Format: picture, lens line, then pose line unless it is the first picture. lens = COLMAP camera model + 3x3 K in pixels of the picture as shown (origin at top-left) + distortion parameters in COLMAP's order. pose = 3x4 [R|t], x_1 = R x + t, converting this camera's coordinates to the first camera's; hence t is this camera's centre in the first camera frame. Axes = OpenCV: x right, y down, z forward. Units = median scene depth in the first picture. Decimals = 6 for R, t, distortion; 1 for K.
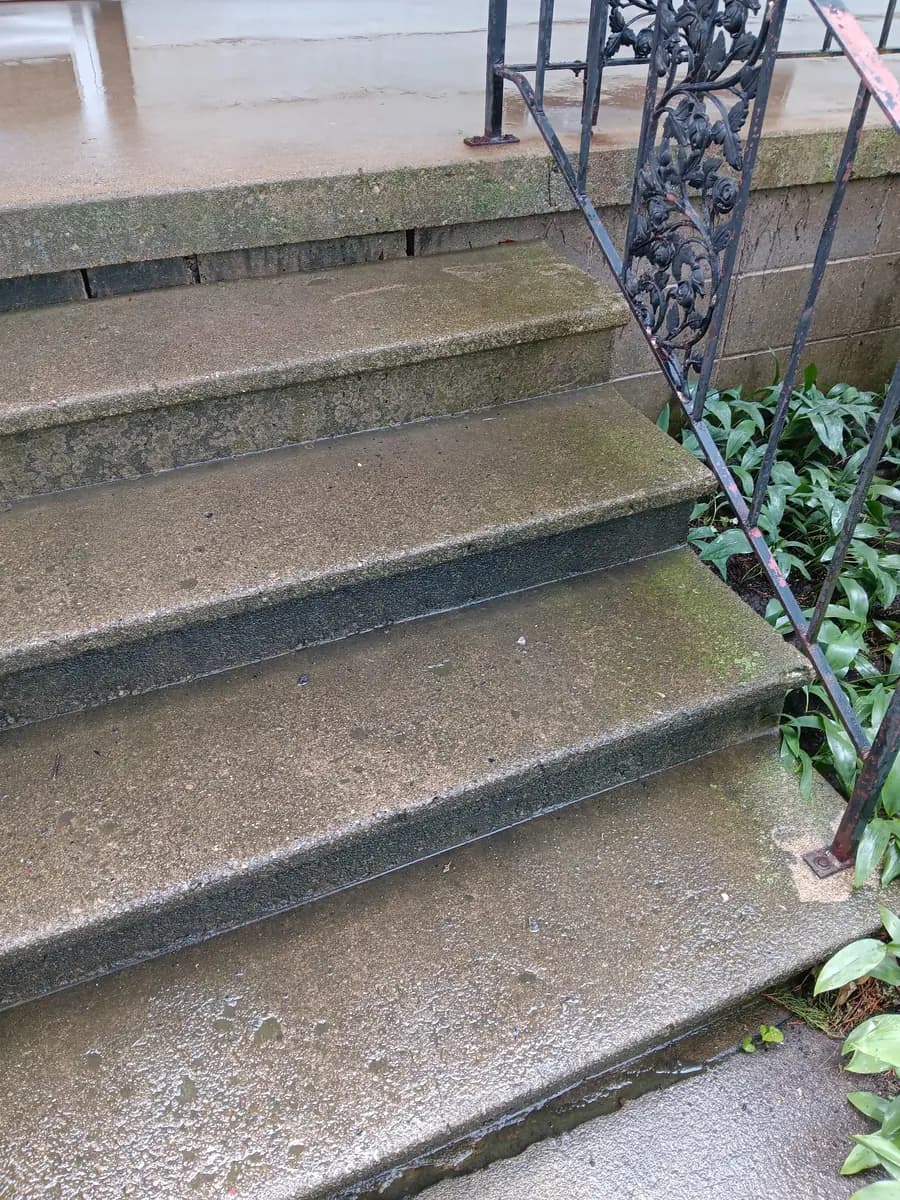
lens RADIAL K [[947.7, 0, 445.7], [0, 947.7, 600.9], [0, 0, 1]] dist [0.007034, -0.027839]
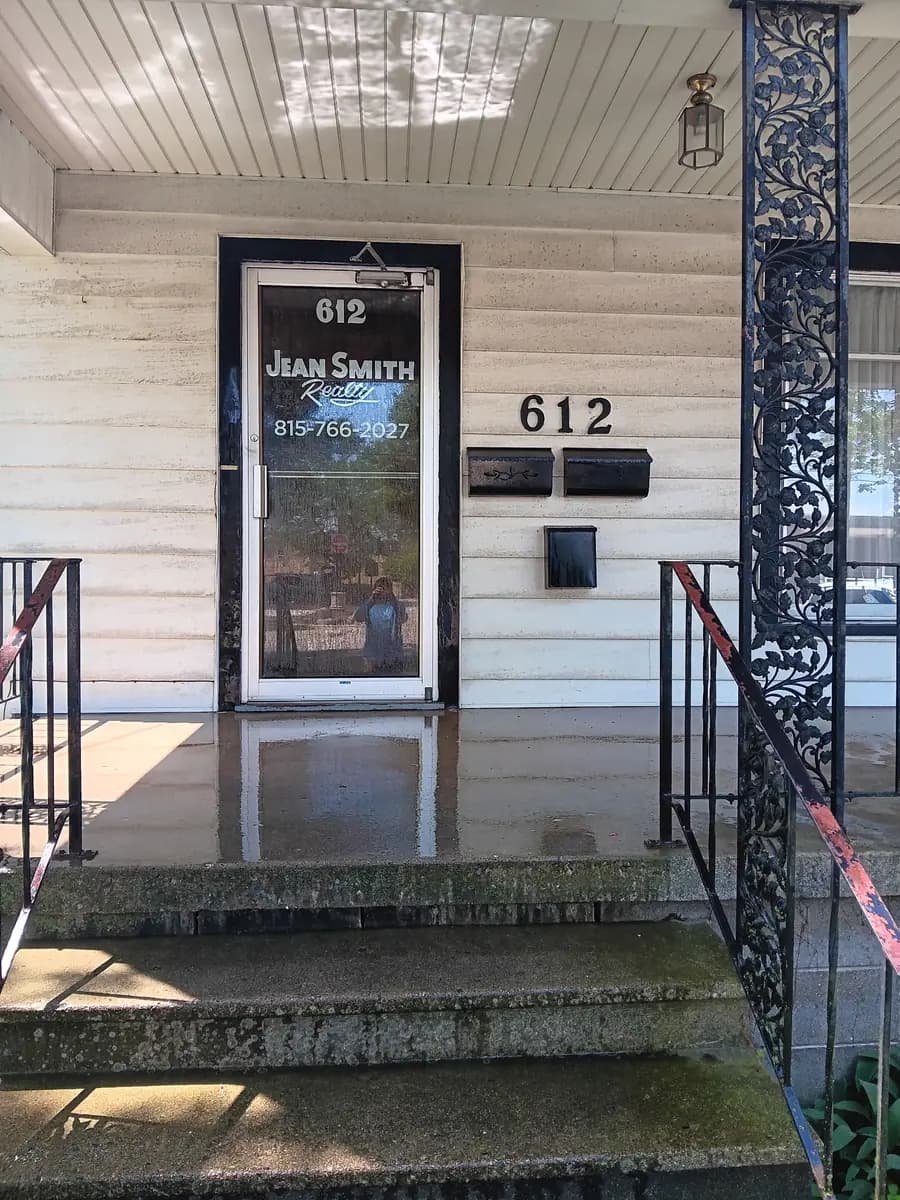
lens RADIAL K [[947.7, 0, 449.1], [0, 947.7, 602.1], [0, 0, 1]] dist [0.007034, -0.027839]
pose [[0.941310, -0.005045, -0.337506, 0.250058], [-0.197954, 0.801642, -0.564078, 0.074418], [0.273404, 0.597783, 0.753595, -0.362149]]
